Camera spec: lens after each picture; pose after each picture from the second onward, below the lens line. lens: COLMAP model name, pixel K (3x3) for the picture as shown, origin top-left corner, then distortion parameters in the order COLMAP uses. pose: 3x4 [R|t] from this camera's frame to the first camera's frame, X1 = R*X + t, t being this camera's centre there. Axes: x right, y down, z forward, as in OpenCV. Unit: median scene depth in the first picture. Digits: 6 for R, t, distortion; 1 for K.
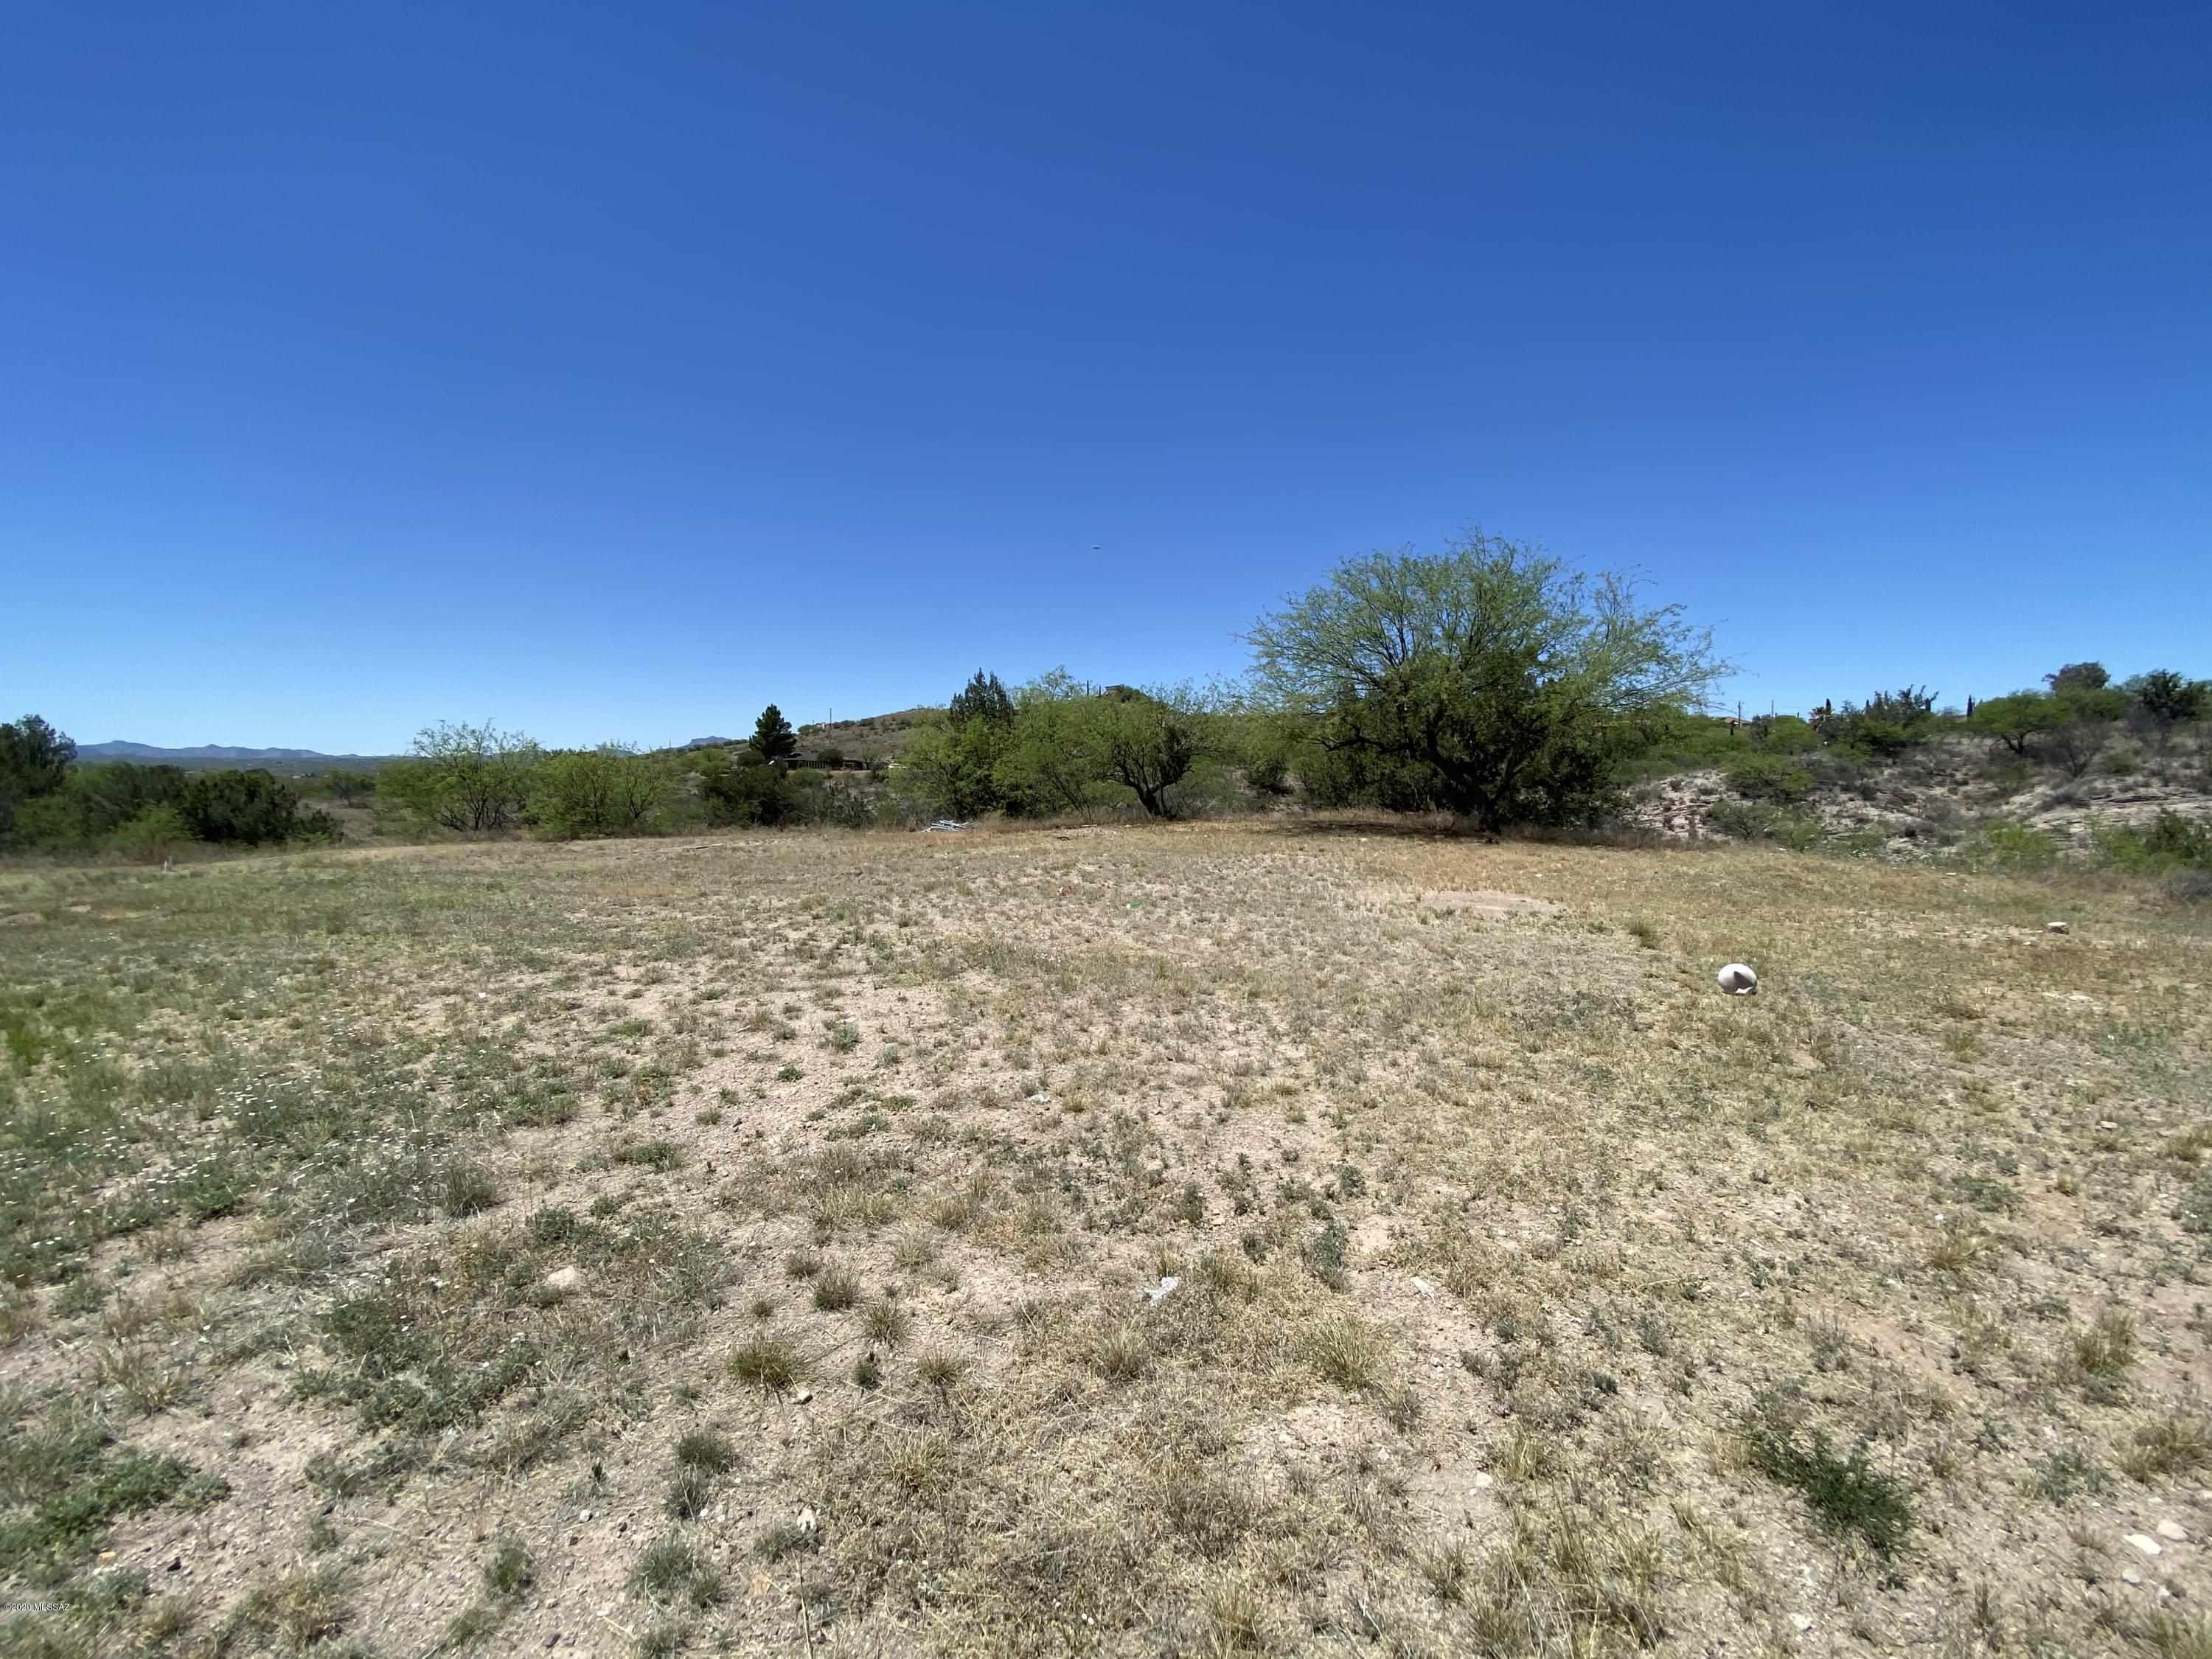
lens RADIAL K [[893.1, 0, 1111.7], [0, 893.1, 816.5], [0, 0, 1]] dist [0.020380, -0.021351]
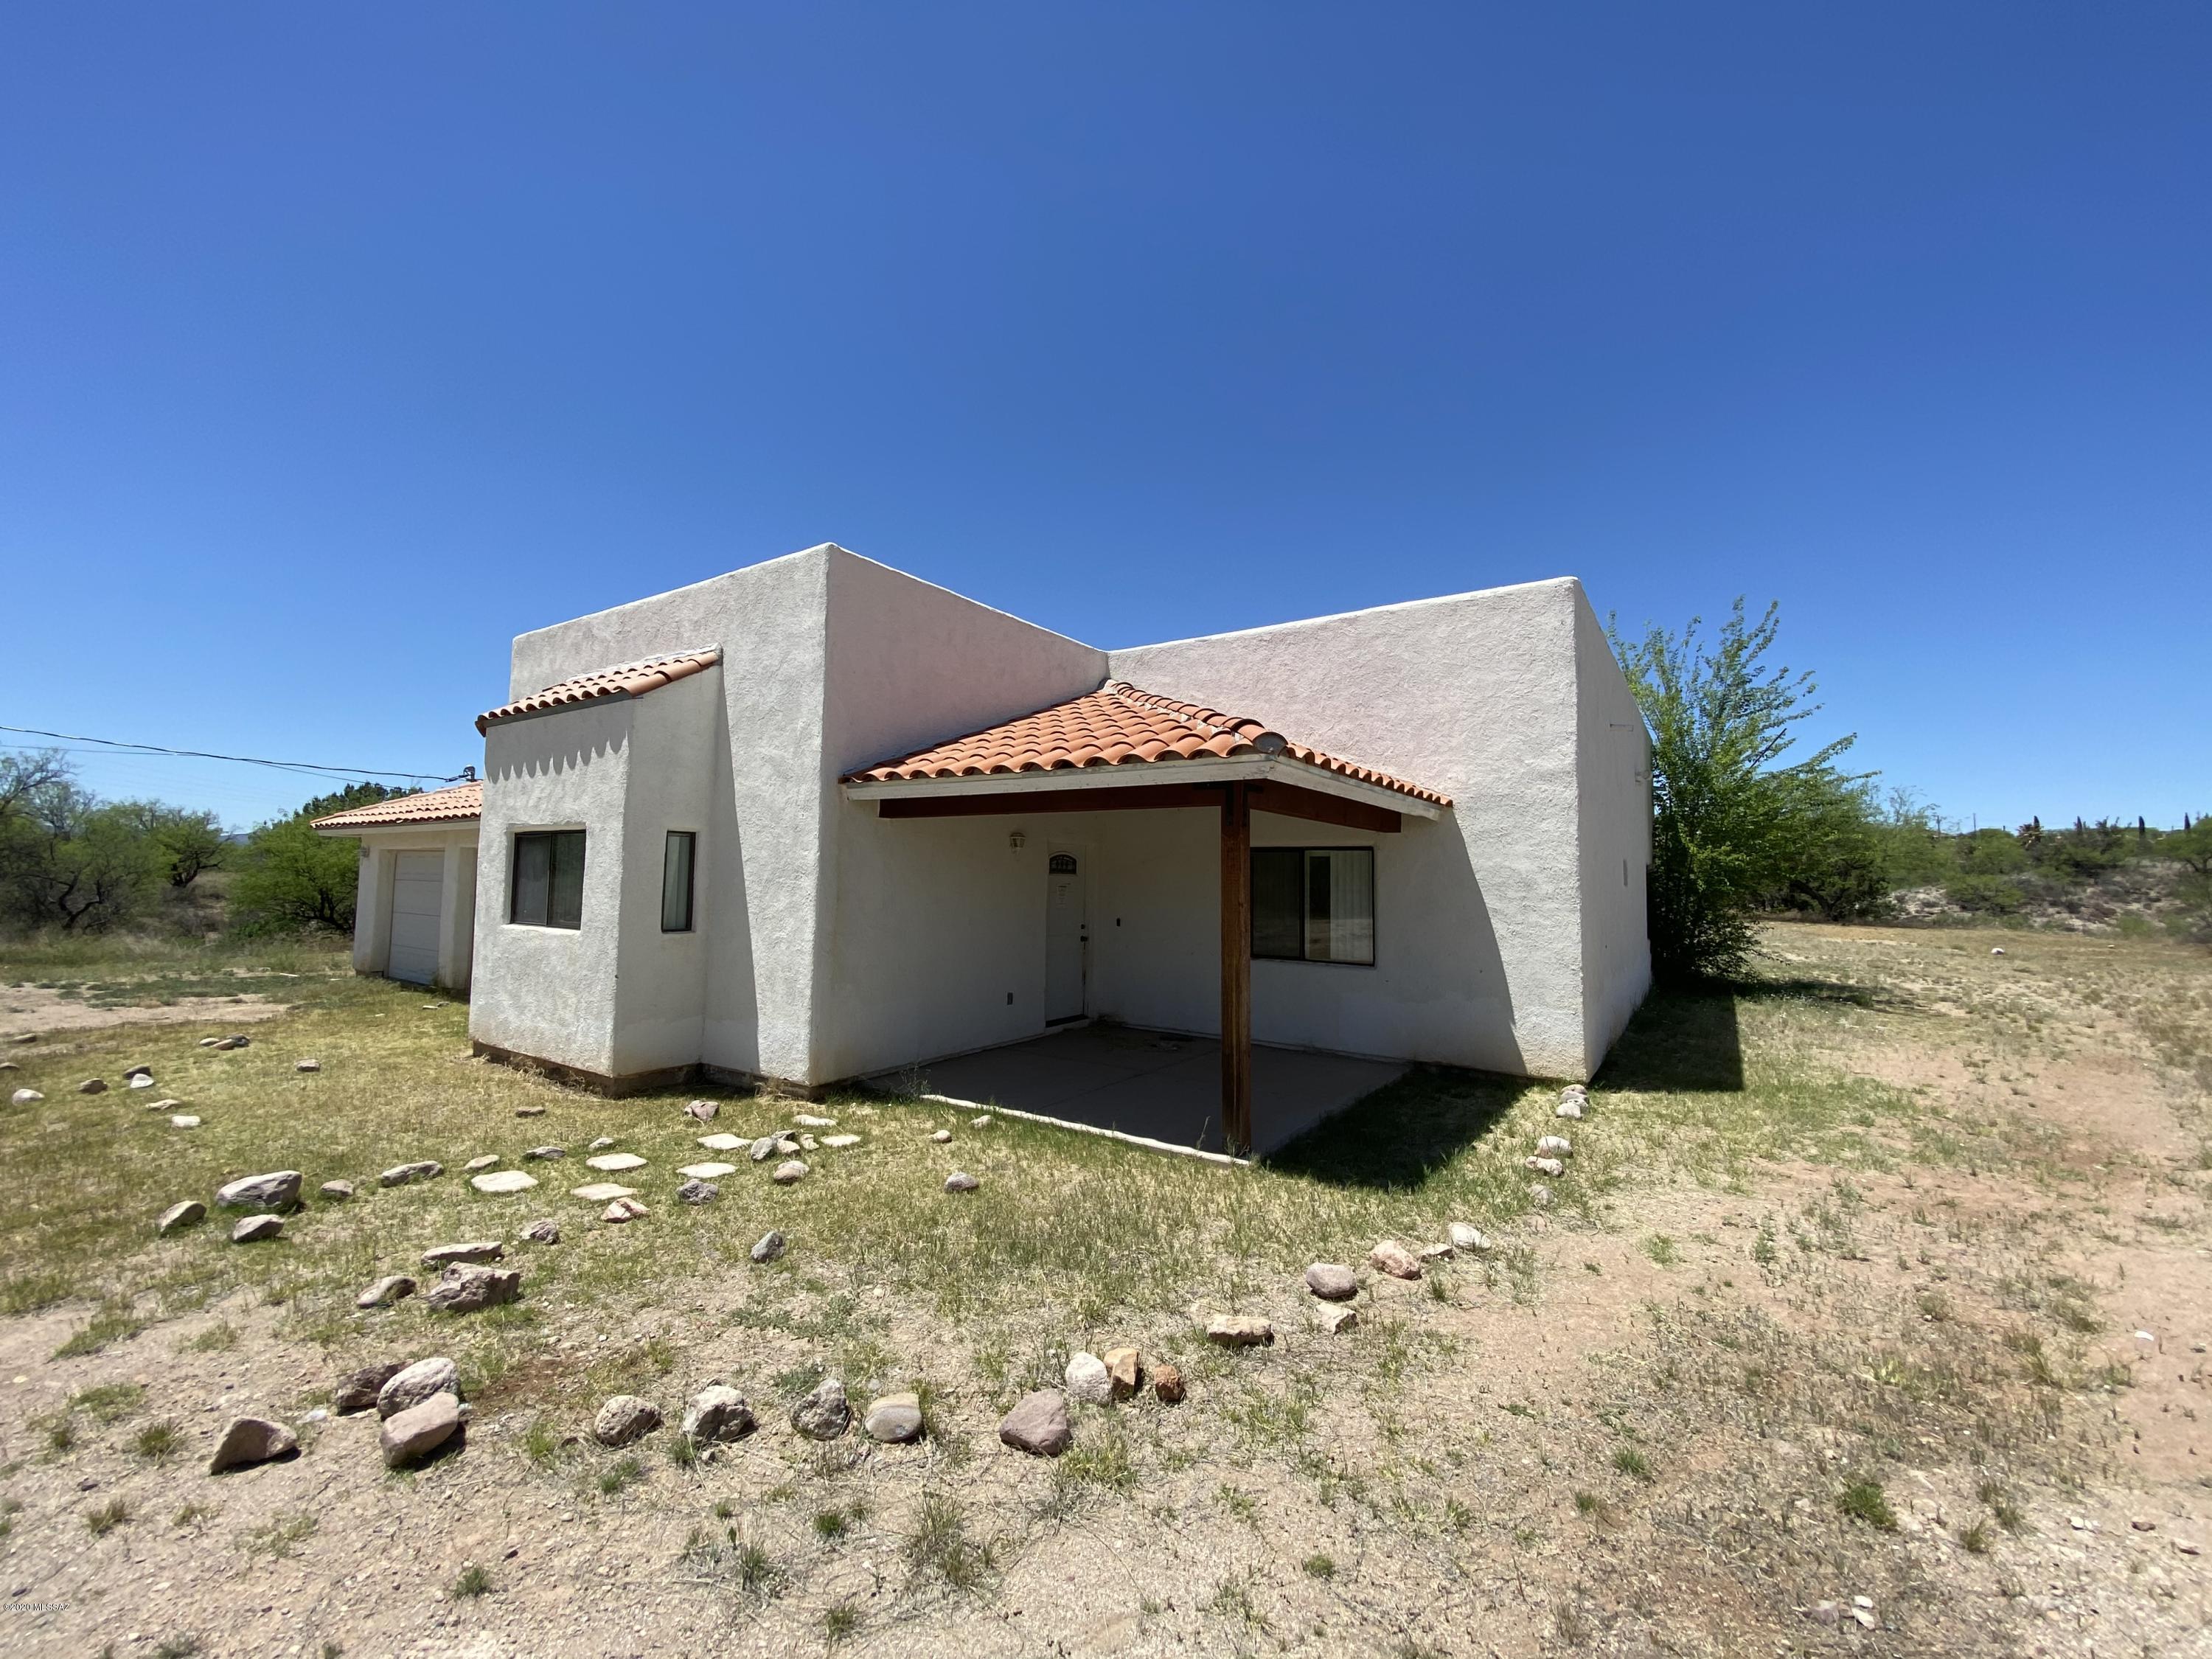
lens RADIAL K [[893.1, 0, 1111.7], [0, 893.1, 816.5], [0, 0, 1]] dist [0.020380, -0.021351]
pose [[0.990847, 0.005327, -0.134886, -0.273038], [-0.020743, 0.993363, -0.113140, 0.013849], [0.133388, 0.114902, 0.984381, -0.355749]]
